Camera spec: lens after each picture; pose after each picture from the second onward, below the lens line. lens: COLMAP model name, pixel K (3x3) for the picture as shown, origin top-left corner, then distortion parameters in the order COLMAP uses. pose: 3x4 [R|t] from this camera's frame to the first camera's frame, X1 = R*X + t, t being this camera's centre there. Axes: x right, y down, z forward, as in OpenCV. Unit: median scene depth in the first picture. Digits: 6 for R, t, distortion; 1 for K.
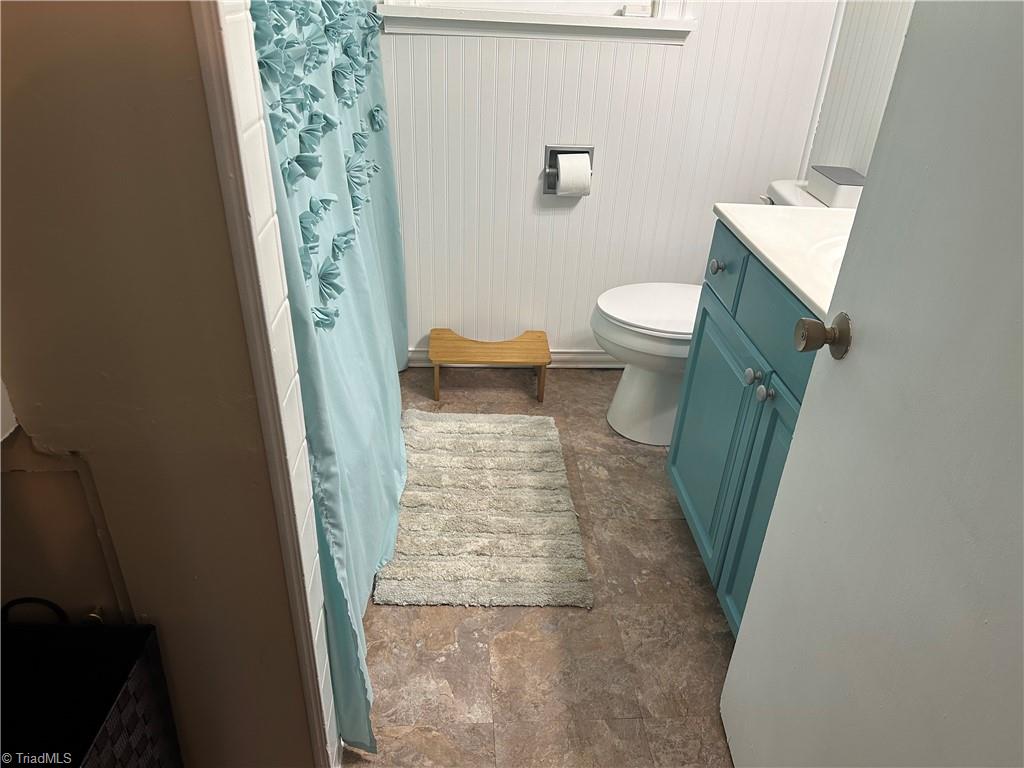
lens RADIAL K [[712.7, 0, 512.0], [0, 712.7, 384.0], [0, 0, 1]] dist [0.117642, -0.174130]
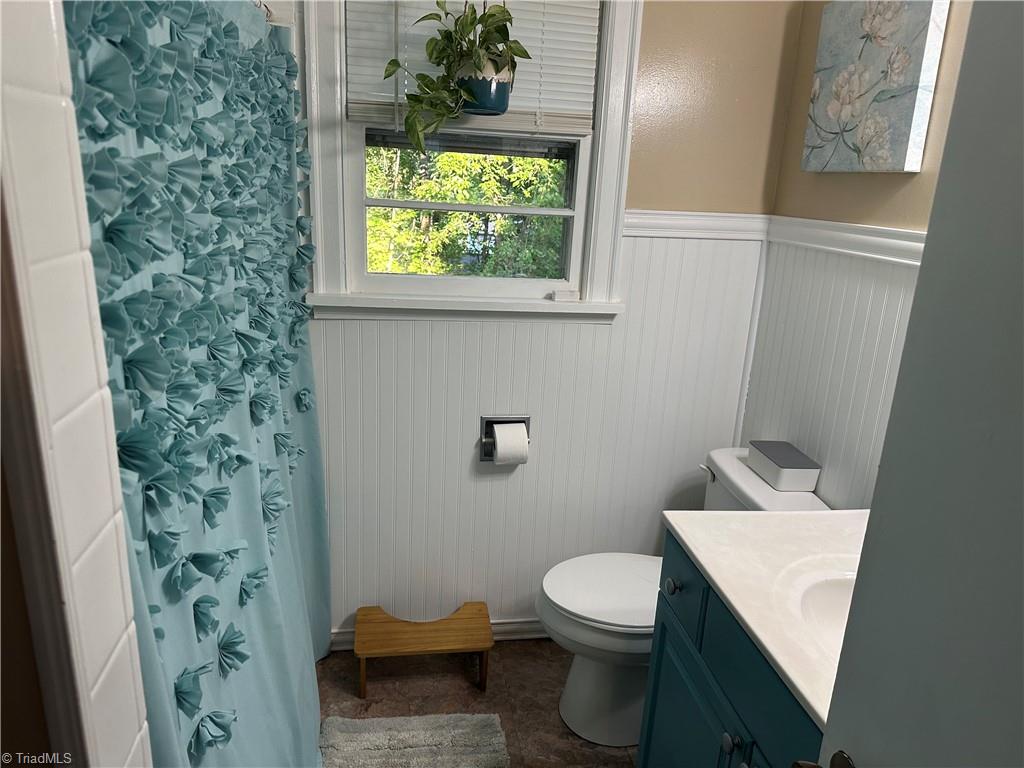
lens RADIAL K [[711.5, 0, 507.6], [0, 711.5, 388.1], [0, 0, 1]] dist [0.197477, -0.325837]
pose [[0.996146, -0.019332, 0.085558, 0.000536], [0.037953, 0.974370, -0.221725, -0.149770], [-0.079079, 0.224117, 0.971349, 0.045564]]
